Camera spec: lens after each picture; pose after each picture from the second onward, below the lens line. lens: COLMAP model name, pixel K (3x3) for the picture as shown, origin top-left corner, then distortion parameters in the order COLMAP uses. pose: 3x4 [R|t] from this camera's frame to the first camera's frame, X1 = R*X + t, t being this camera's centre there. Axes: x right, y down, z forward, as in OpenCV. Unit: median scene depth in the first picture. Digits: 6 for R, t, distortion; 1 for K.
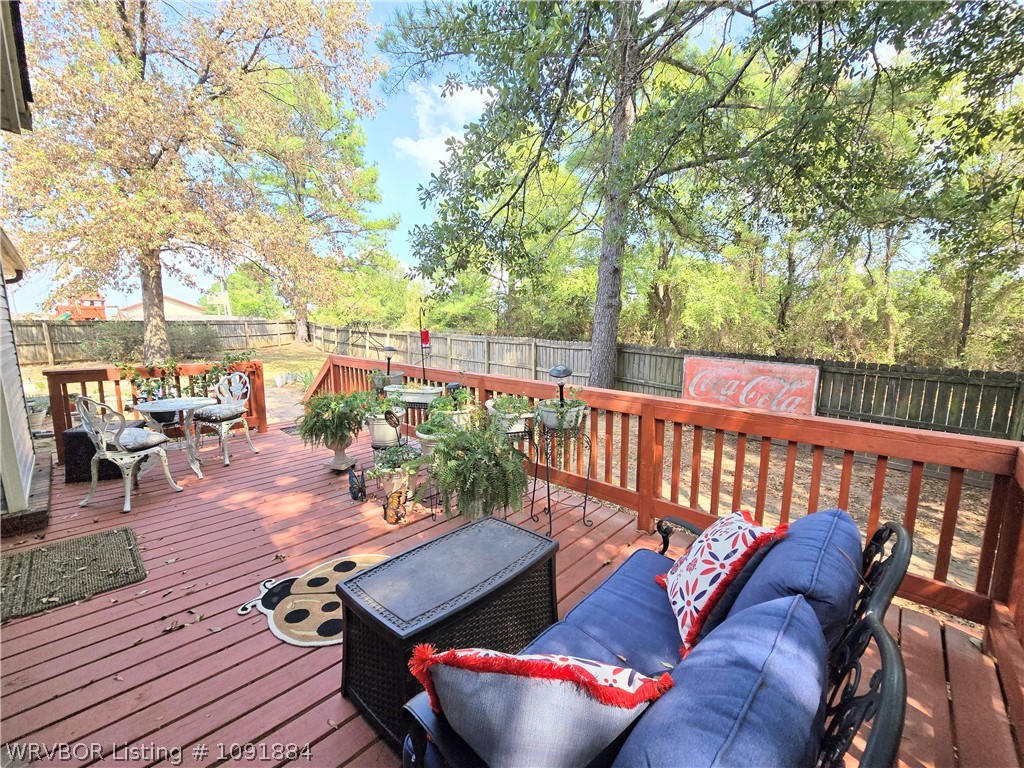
lens RADIAL K [[420.0, 0, 516.7], [0, 420.0, 383.9], [0, 0, 1]] dist [-0.003835, 0.000188]
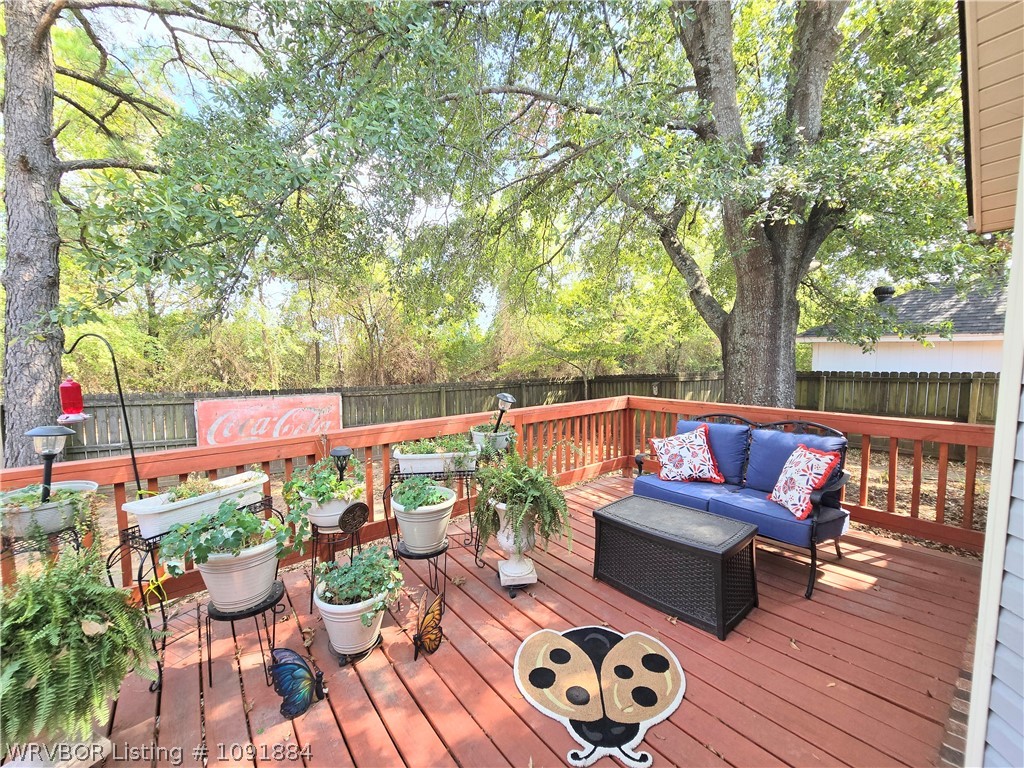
lens RADIAL K [[420.0, 0, 515.9], [0, 420.0, 387.5], [0, 0, 1]] dist [-0.003835, 0.000188]
pose [[0.165713, -0.089530, 0.982102, -0.345591], [0.162131, 0.984793, 0.062418, -0.045173], [-0.972755, 0.148885, 0.177708, 0.255117]]
